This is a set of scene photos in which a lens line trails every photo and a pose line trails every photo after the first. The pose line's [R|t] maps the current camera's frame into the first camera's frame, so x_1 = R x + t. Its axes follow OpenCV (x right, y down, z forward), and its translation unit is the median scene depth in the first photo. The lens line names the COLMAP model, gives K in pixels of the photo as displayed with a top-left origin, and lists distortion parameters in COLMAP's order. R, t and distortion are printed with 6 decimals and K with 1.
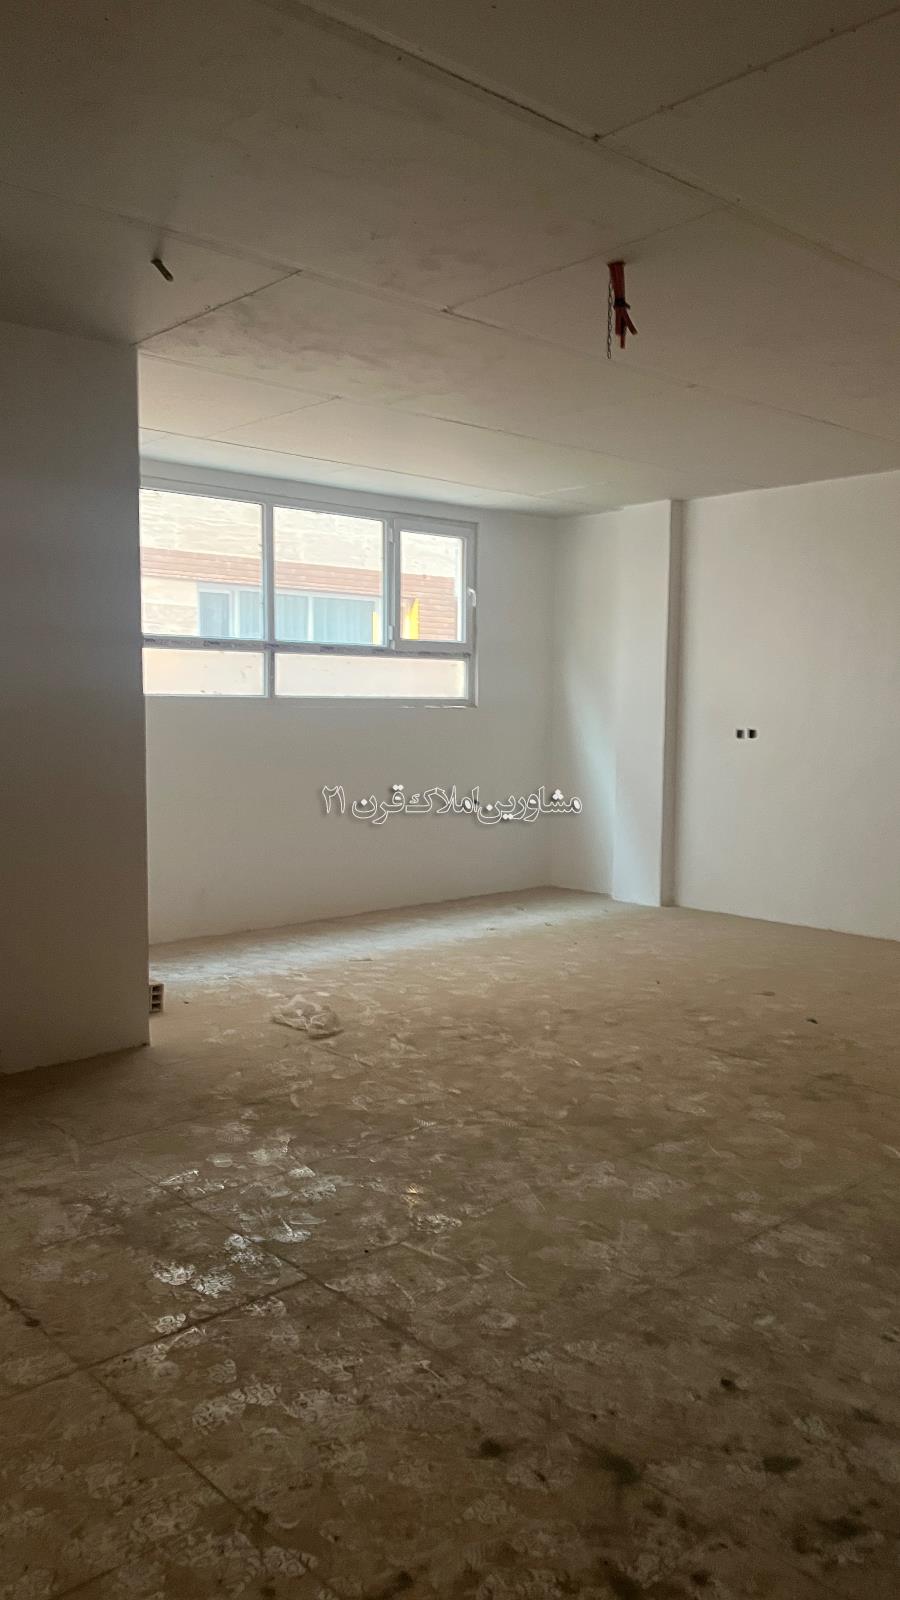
lens RADIAL K [[1220.7, 0, 441.3], [0, 1220.7, 816.1], [0, 0, 1]] dist [0.074673, -0.103576]
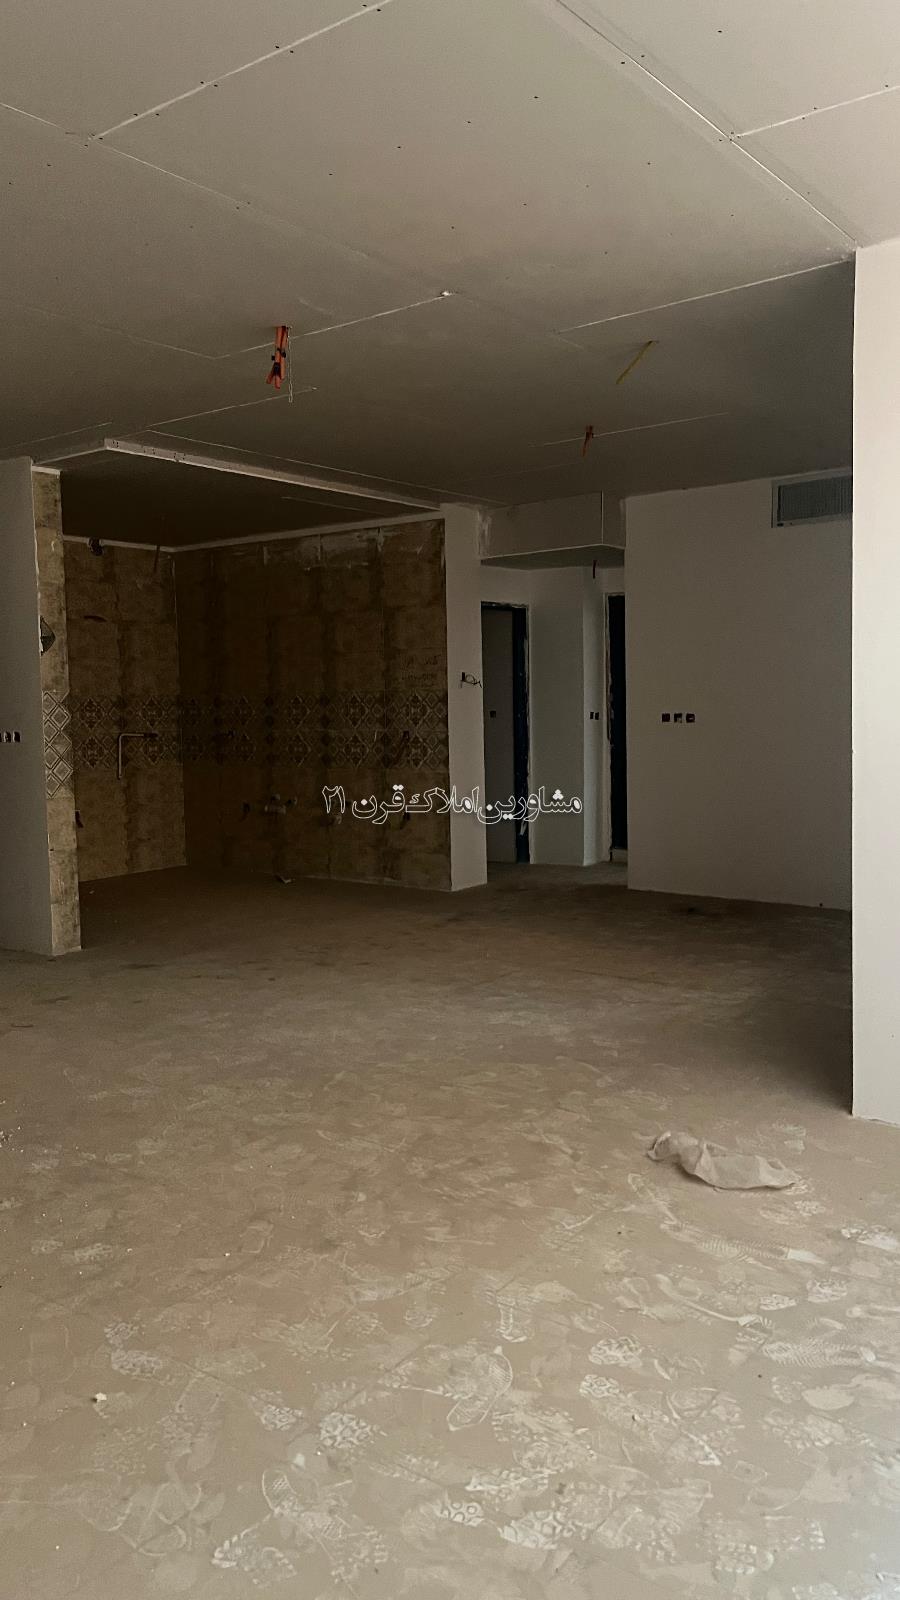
lens RADIAL K [[1179.7, 0, 450.0], [0, 1179.7, 800.0], [0, 0, 1]] dist [0.045925, -0.062743]
pose [[-0.982087, 0.031561, -0.185765, 0.199219], [-0.001799, 0.984257, 0.176733, -0.193256], [0.188418, 0.173901, -0.966570, 2.092473]]
